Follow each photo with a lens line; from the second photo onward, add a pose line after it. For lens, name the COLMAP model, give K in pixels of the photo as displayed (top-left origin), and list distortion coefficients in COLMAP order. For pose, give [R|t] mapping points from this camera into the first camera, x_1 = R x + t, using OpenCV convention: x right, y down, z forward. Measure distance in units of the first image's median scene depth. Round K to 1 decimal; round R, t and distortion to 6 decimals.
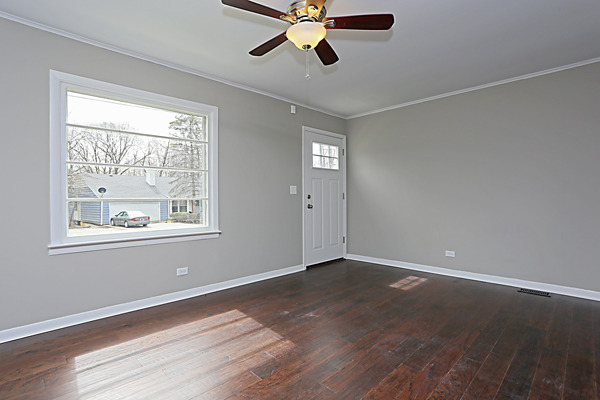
lens RADIAL K [[293.6, 0, 299.9], [0, 293.6, 198.1], [0, 0, 1]] dist [-0.069439, 0.027374]
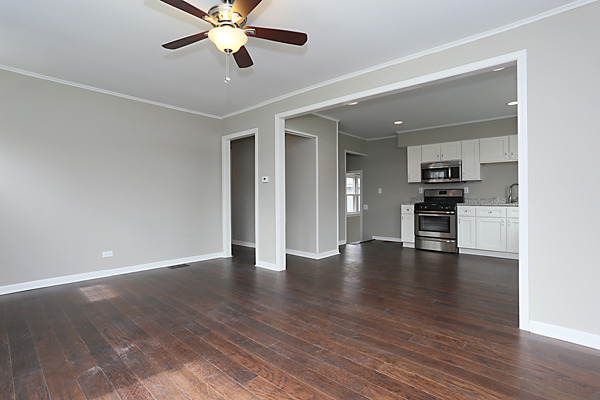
lens RADIAL K [[293.6, 0, 299.9], [0, 293.6, 198.1], [0, 0, 1]] dist [-0.069439, 0.027374]
pose [[-0.054251, 0.004323, 0.998518, -0.535871], [0.002629, 0.999988, -0.004186, 0.006506], [-0.998524, 0.002398, -0.054262, 0.423756]]
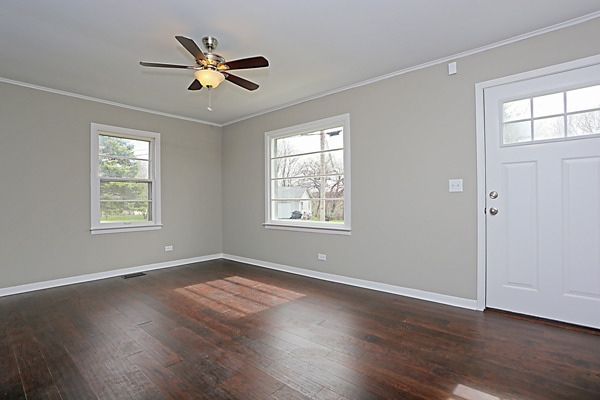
lens RADIAL K [[300.2, 0, 303.0], [0, 300.2, 199.0], [0, 0, 1]] dist [-0.094777, 0.044772]
pose [[0.078399, 0.011214, -0.996859, 0.736612], [0.011986, 0.999854, 0.012190, -0.010641], [0.996850, -0.012904, 0.078253, 0.692625]]
